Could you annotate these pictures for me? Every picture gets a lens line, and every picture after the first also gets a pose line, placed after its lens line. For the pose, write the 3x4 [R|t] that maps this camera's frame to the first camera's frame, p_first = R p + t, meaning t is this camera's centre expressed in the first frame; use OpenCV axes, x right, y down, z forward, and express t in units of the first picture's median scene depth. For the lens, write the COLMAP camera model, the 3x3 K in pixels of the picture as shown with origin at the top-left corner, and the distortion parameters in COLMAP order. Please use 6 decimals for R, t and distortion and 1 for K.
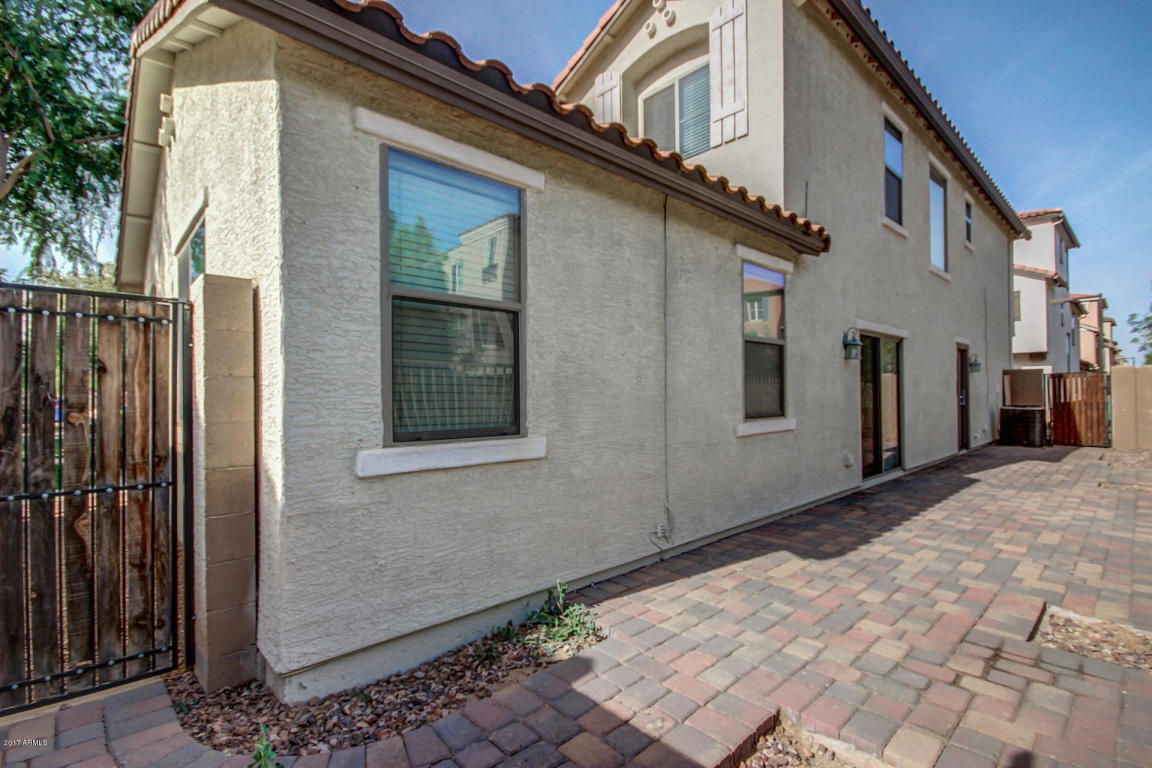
lens RADIAL K [[531.7, 0, 577.3], [0, 531.7, 387.9], [0, 0, 1]] dist [0.004572, -0.000531]
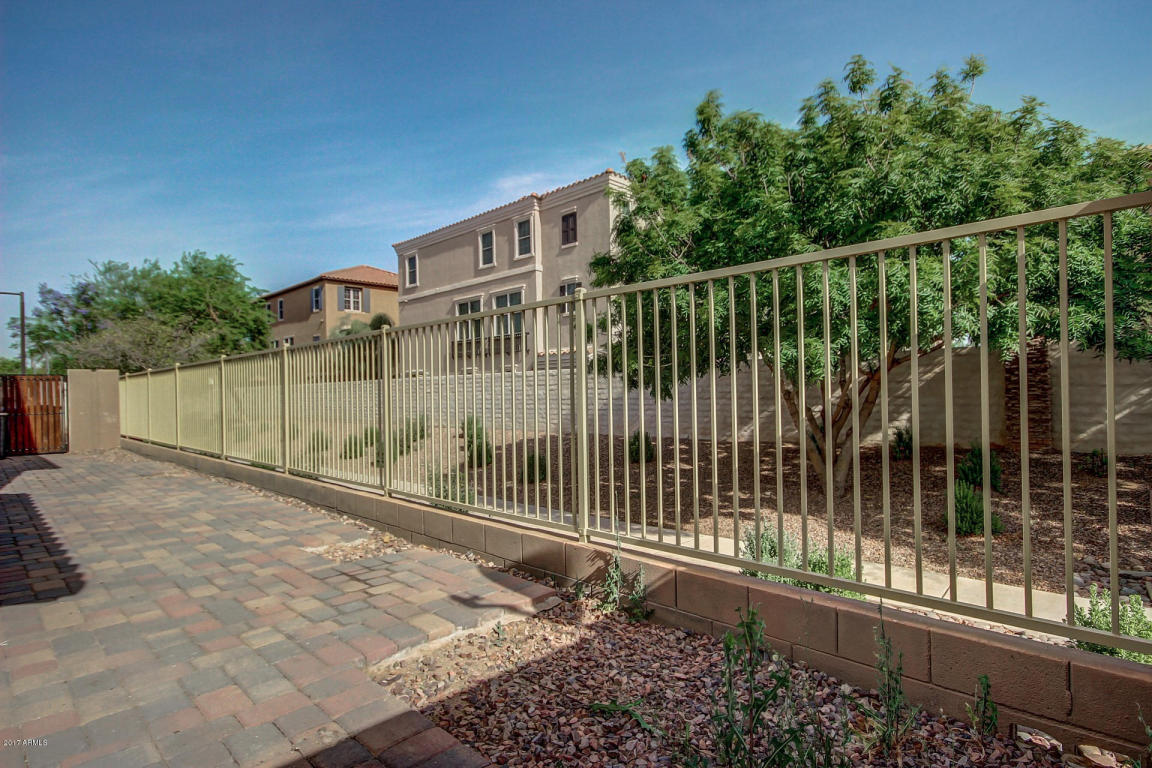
lens RADIAL K [[595.6, 0, 577.0], [0, 595.6, 389.7], [0, 0, 1]] dist [-0.005005, -0.000287]
pose [[-0.050631, 0.013516, 0.998626, -0.578236], [0.006583, 0.999891, -0.013199, 0.065090], [-0.998696, 0.005906, -0.050715, 0.449027]]
